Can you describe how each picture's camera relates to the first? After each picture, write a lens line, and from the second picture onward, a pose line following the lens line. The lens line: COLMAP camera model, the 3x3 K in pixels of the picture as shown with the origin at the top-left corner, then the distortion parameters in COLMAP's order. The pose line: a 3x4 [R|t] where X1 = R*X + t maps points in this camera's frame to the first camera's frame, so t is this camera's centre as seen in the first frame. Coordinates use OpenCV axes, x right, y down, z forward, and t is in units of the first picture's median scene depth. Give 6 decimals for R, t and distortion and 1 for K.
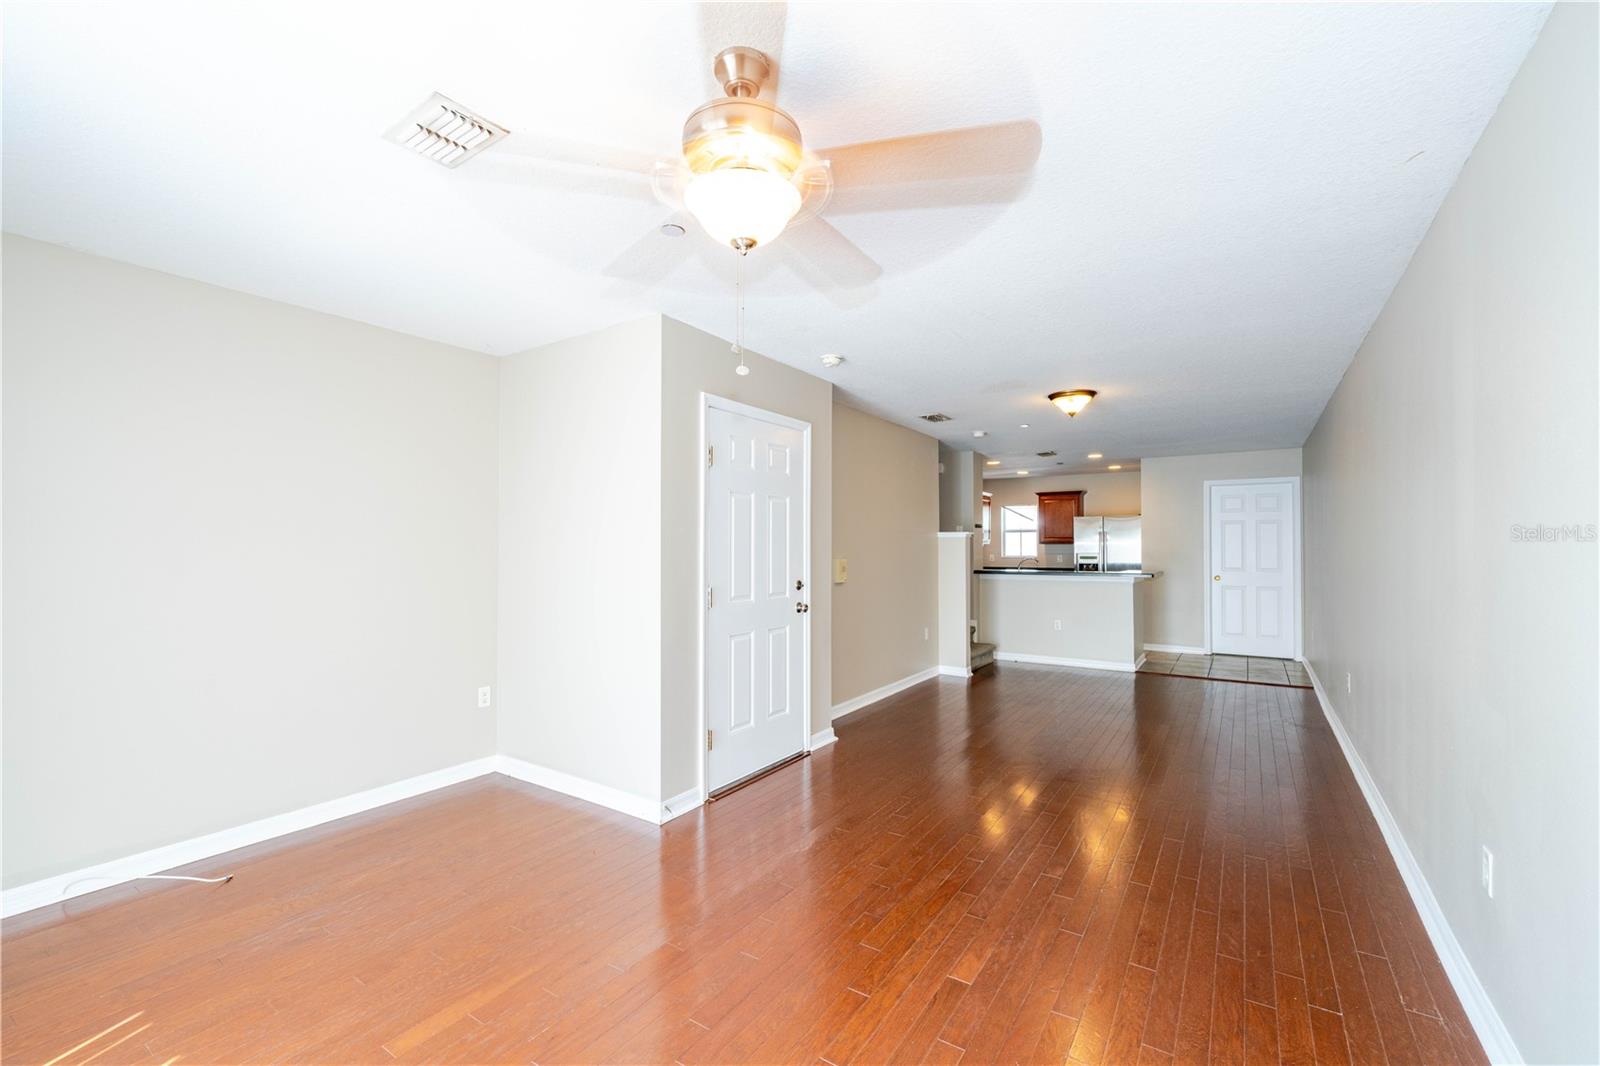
lens RADIAL K [[684.8, 0, 805.5], [0, 684.8, 536.1], [0, 0, 1]] dist [-0.002832, -0.000043]
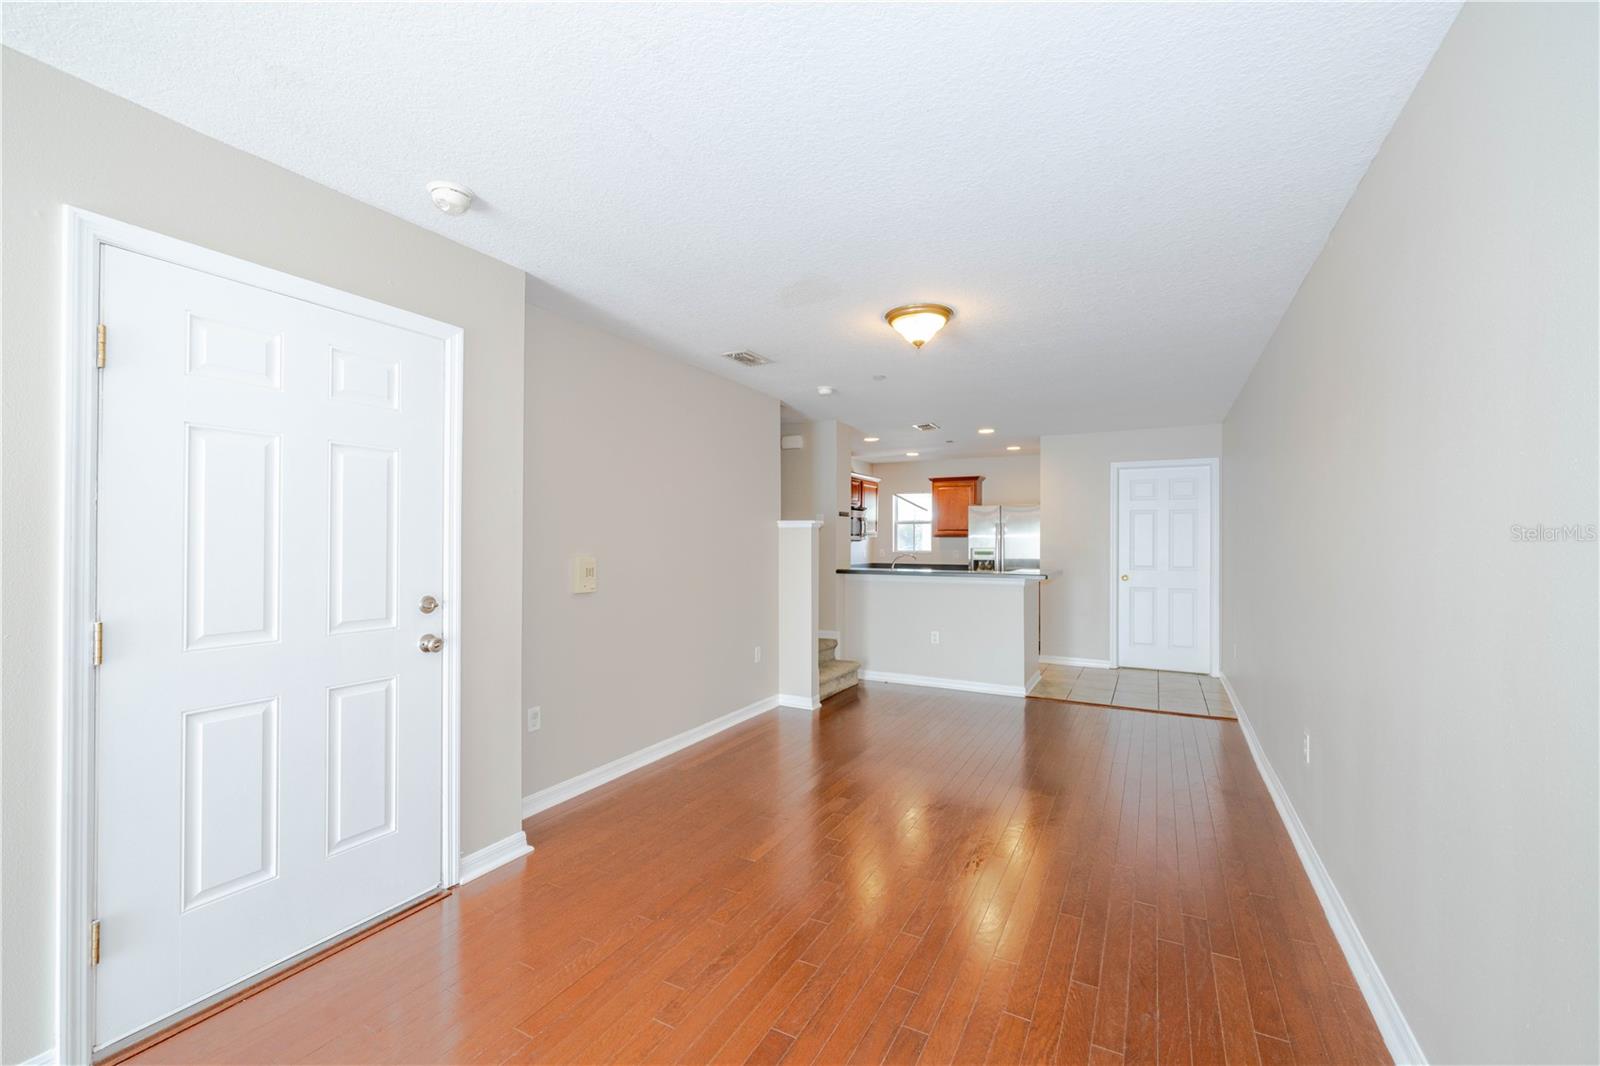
lens RADIAL K [[684.8, 0, 805.5], [0, 684.8, 536.1], [0, 0, 1]] dist [-0.002832, -0.000043]
pose [[0.995044, 0.003459, 0.099377, 0.138137], [-0.004358, 0.999952, 0.008824, 0.004288], [-0.099342, -0.009214, 0.995011, 0.219162]]
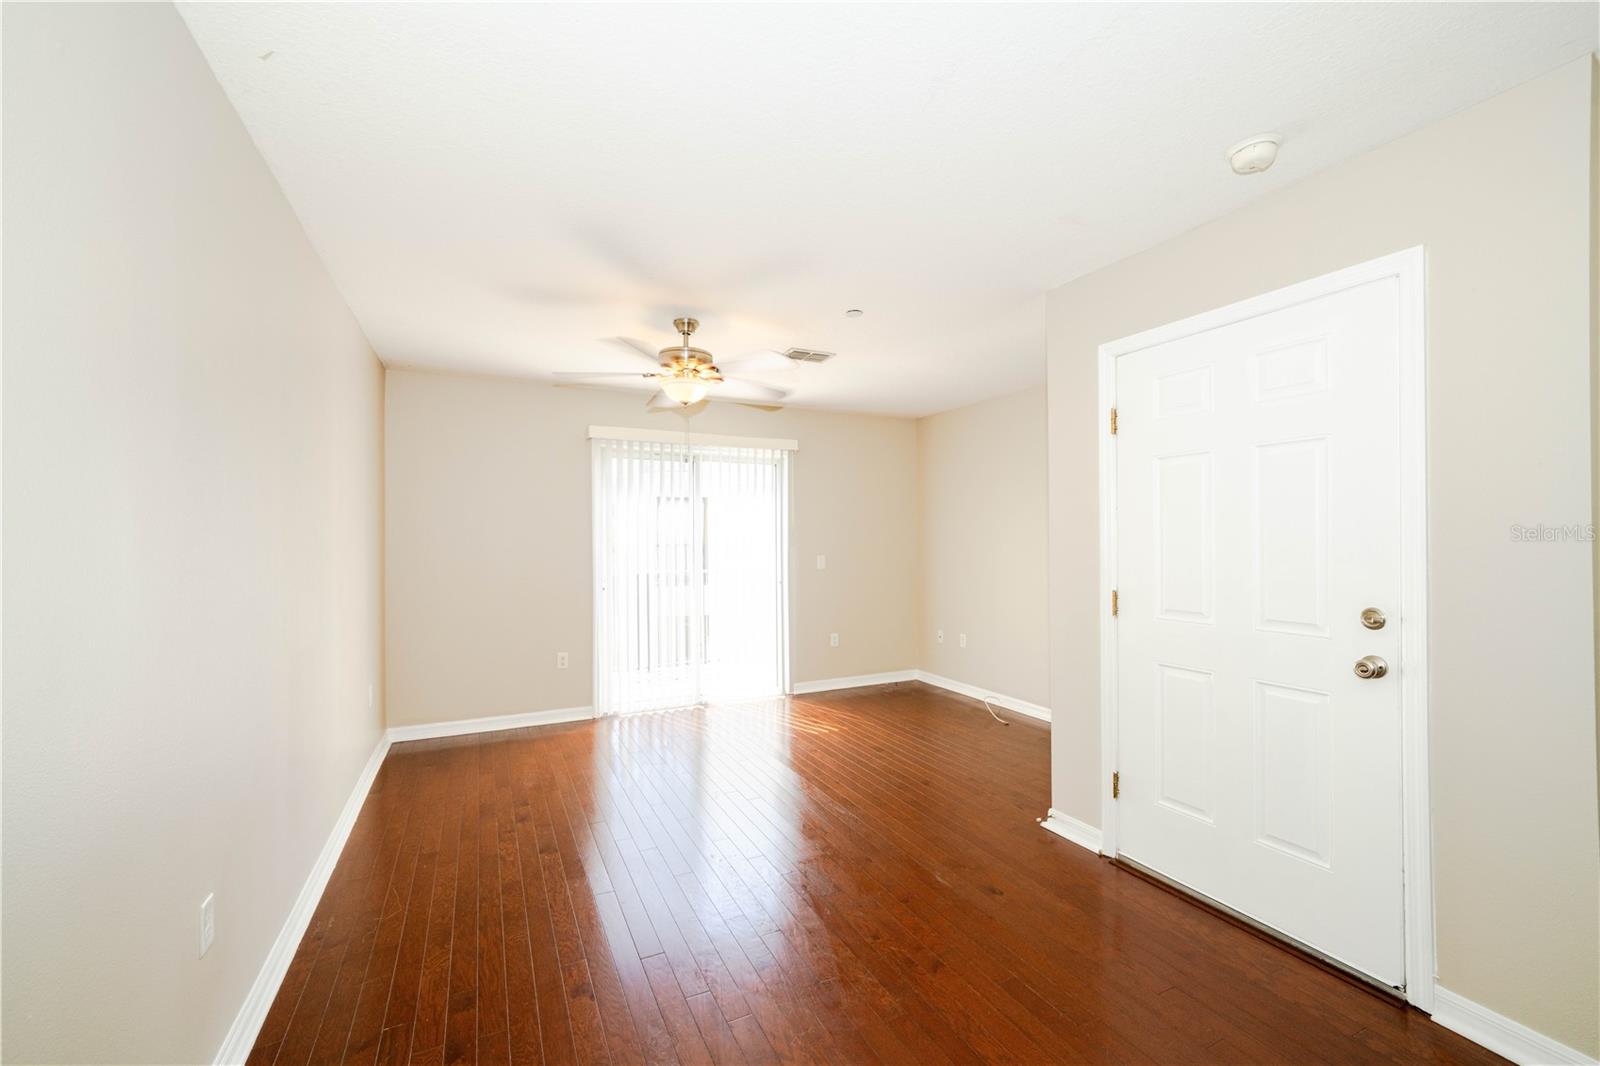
lens RADIAL K [[684.8, 0, 805.5], [0, 684.8, 536.1], [0, 0, 1]] dist [-0.002832, -0.000043]
pose [[-0.529705, -0.006996, -0.848153, 0.325698], [0.012659, 0.999789, -0.016153, 0.009874], [0.848088, -0.019293, -0.529504, 0.509563]]
